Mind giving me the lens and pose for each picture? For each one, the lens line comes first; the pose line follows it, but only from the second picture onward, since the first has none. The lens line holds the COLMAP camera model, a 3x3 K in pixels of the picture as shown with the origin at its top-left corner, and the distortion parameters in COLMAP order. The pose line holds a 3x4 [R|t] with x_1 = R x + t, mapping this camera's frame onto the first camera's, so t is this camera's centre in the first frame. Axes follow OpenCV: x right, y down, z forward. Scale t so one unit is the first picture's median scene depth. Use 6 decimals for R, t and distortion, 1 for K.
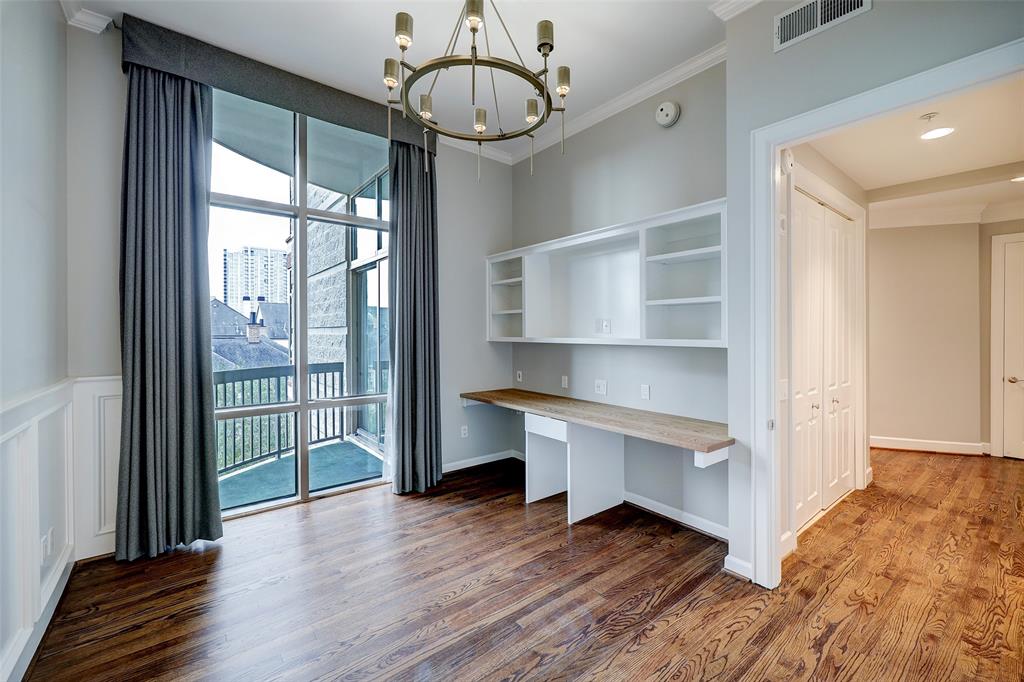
lens RADIAL K [[428.6, 0, 506.3], [0, 428.6, 332.1], [0, 0, 1]] dist [-0.000696, 0.000105]
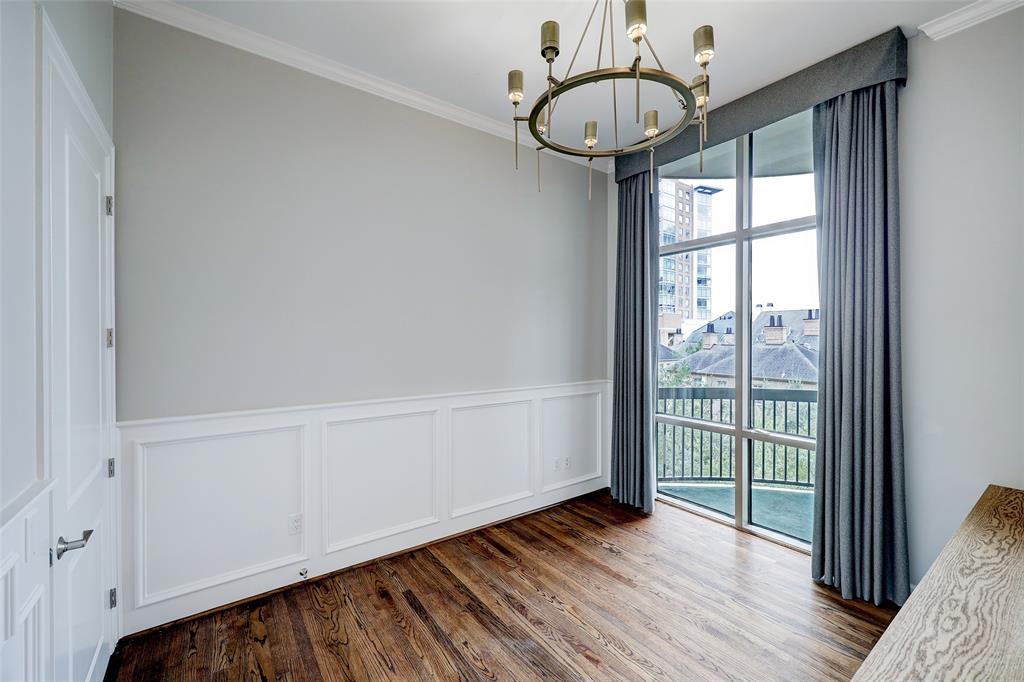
lens RADIAL K [[417.3, 0, 515.5], [0, 417.3, 343.5], [0, 0, 1]] dist [-0.001377, -0.000082]
pose [[-0.052153, 0.003771, -0.998632, 0.699314], [0.003074, 0.999989, 0.003616, -0.046926], [0.998634, -0.002881, -0.052164, 0.740016]]
